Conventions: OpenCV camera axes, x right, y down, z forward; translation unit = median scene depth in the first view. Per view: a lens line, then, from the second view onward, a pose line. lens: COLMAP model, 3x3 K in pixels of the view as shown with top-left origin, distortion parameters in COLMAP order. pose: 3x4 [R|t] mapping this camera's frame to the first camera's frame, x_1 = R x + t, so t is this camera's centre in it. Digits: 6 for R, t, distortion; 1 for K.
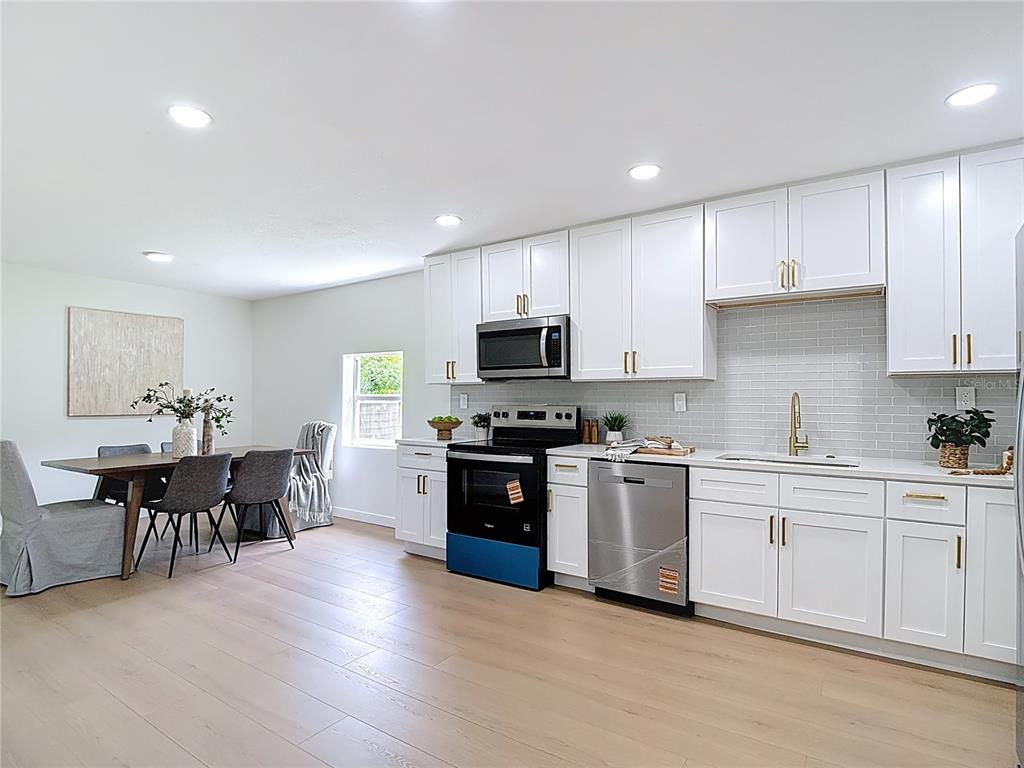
lens RADIAL K [[552.4, 0, 509.5], [0, 552.4, 386.5], [0, 0, 1]] dist [-0.001000, -0.001519]
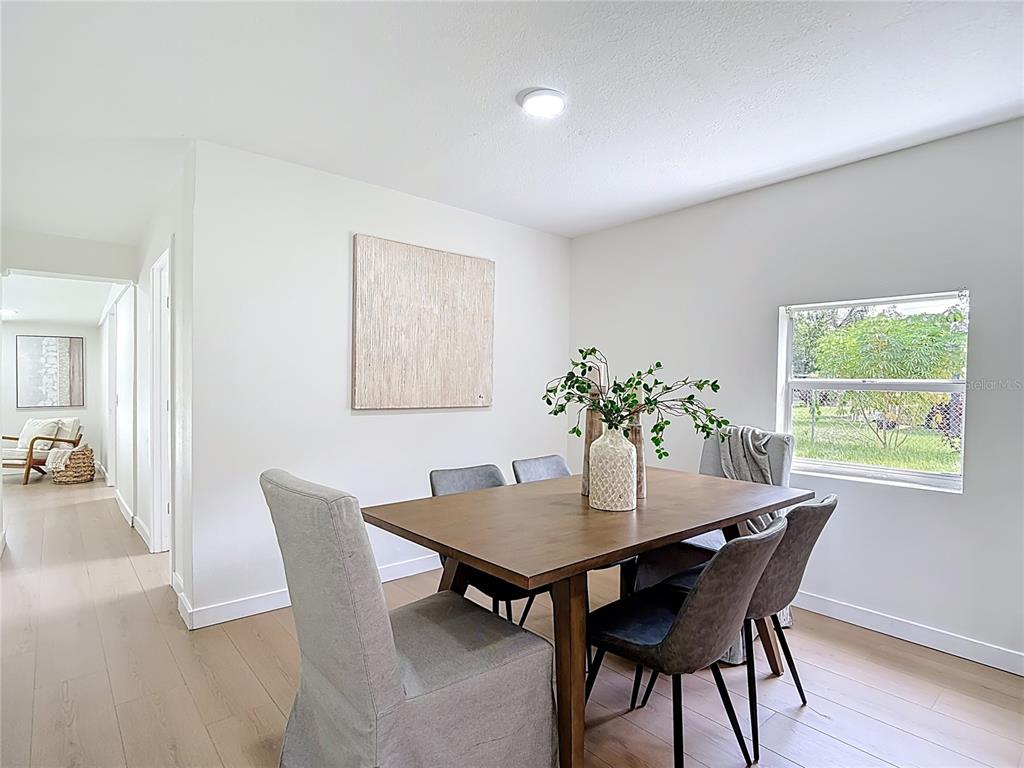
lens RADIAL K [[532.3, 0, 517.8], [0, 532.3, 386.8], [0, 0, 1]] dist [-0.002503, -0.000579]
pose [[0.968597, 0.012990, -0.248295, -0.468386], [-0.006851, 0.999650, 0.025571, 0.011247], [0.248541, -0.023067, 0.968347, 0.459263]]
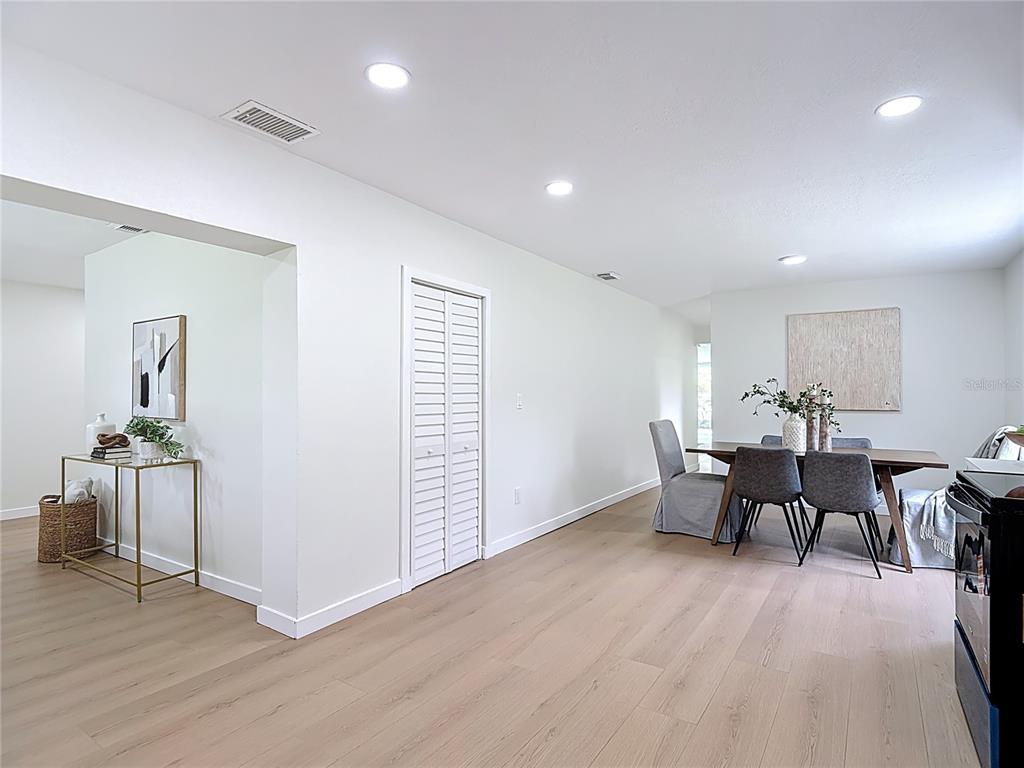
lens RADIAL K [[547.8, 0, 512.0], [0, 547.8, 384.0], [0, 0, 1]] dist [-0.014021, -0.000498]
pose [[0.032121, -0.017322, -0.999334, 0.335416], [0.017213, 0.999711, -0.016775, 0.010167], [0.999336, -0.016663, 0.032410, 0.374821]]
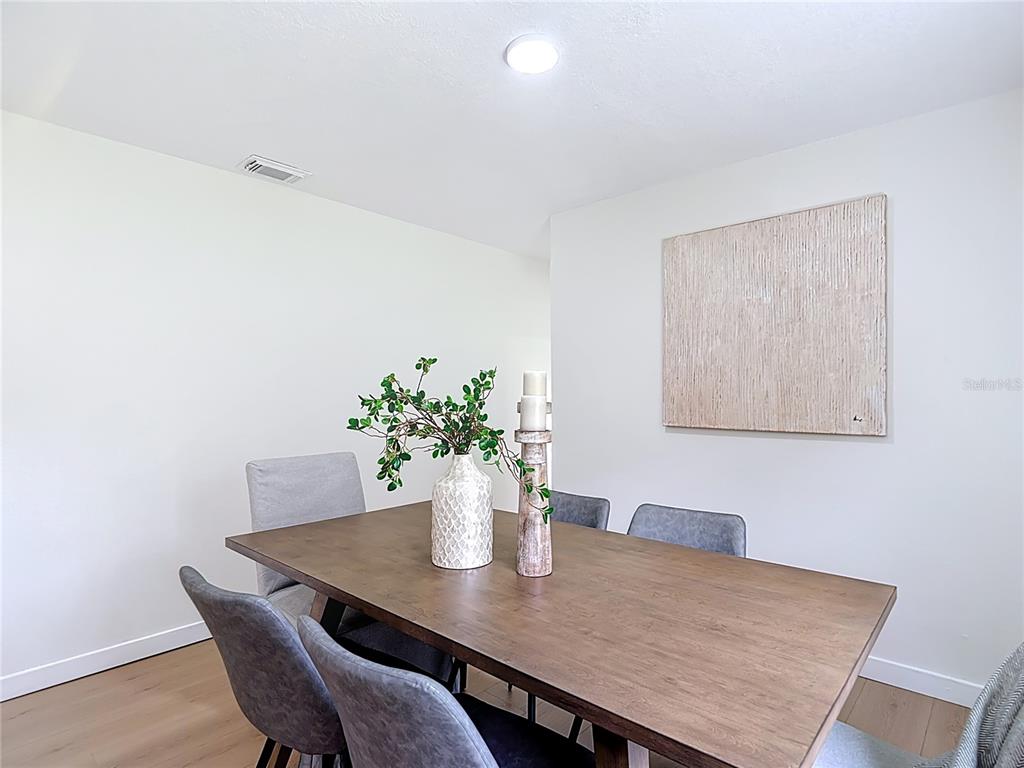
lens RADIAL K [[552.4, 0, 509.5], [0, 552.4, 386.5], [0, 0, 1]] dist [-0.001000, -0.001519]
pose [[-0.129363, -0.015328, -0.991479, -0.198812], [0.020380, 0.999628, -0.018113, 0.018519], [0.991388, -0.022549, -0.129003, 0.906269]]
